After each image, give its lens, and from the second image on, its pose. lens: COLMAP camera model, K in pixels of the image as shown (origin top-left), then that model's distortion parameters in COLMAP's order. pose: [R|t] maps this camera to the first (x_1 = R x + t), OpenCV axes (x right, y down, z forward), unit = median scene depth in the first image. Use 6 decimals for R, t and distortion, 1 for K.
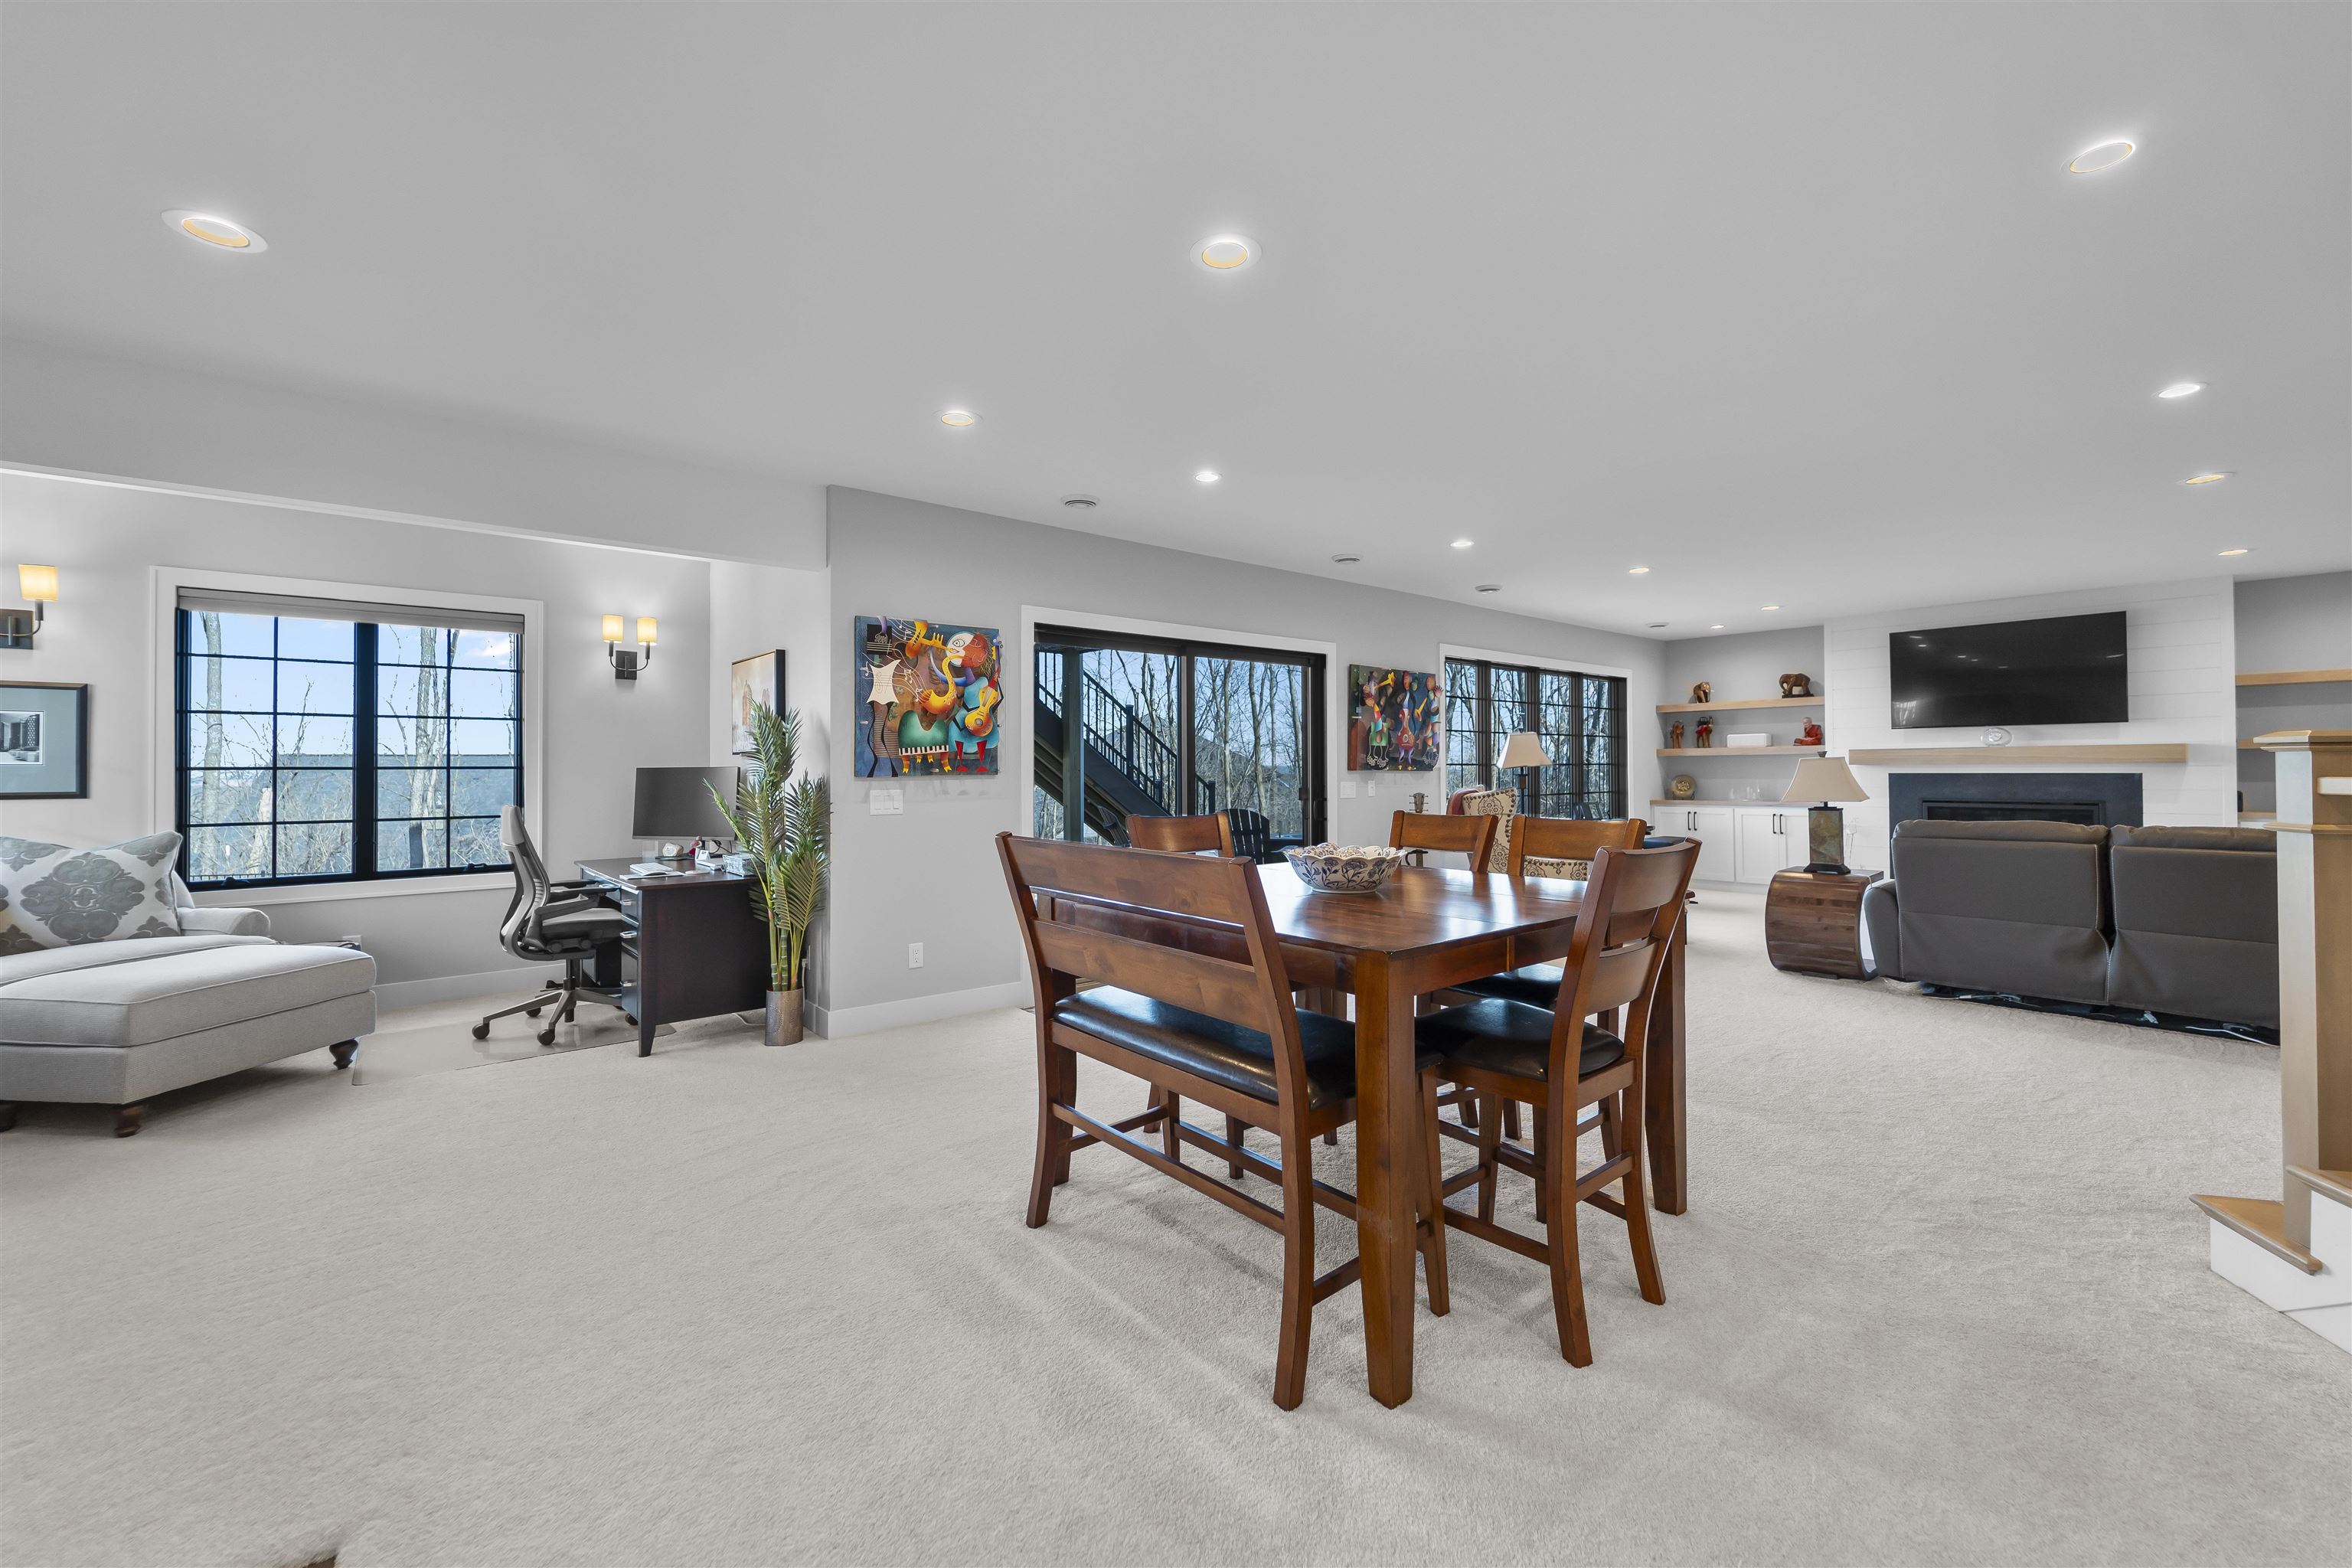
lens RADIAL K [[940.8, 0, 1193.6], [0, 940.8, 753.1], [0, 0, 1]] dist [0.001501, -0.001671]
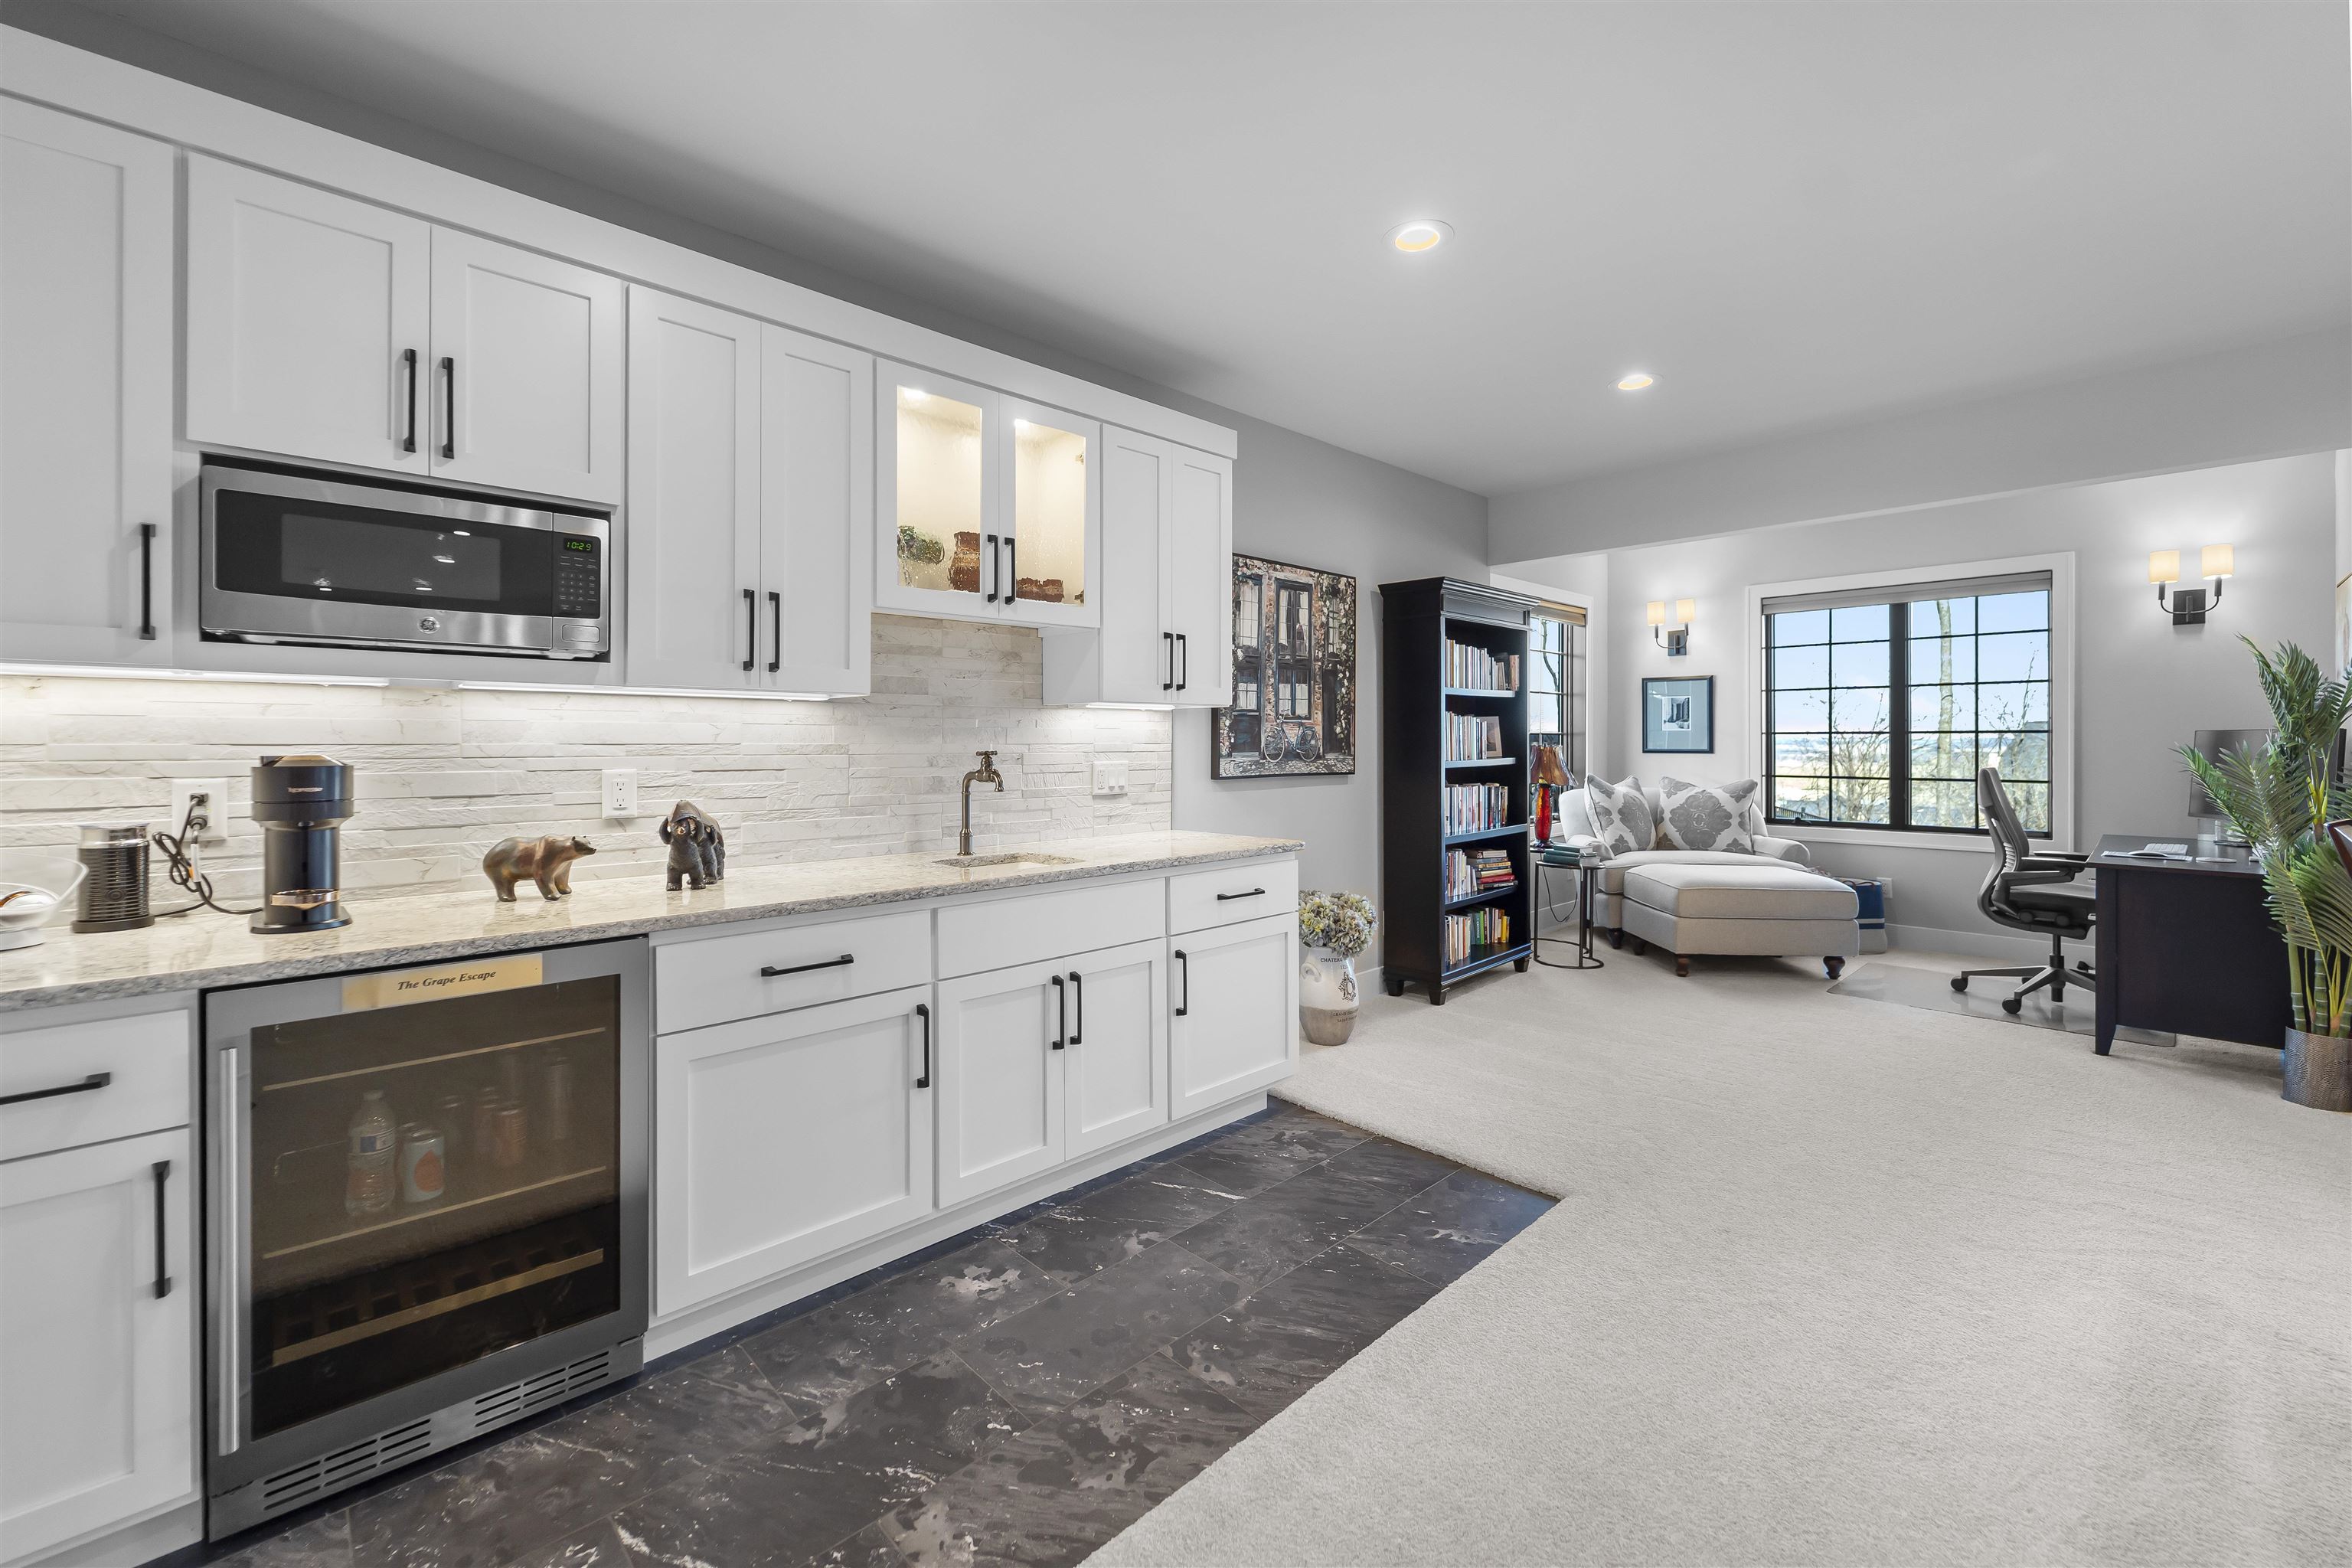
lens RADIAL K [[940.8, 0, 1165.9], [0, 940.8, 738.6], [0, 0, 1]] dist [0.001501, -0.001671]
pose [[0.056831, 0.002253, -0.998381, 0.214541], [0.017328, 0.999845, 0.003242, 0.004824], [0.998233, -0.017485, 0.056783, 0.063124]]
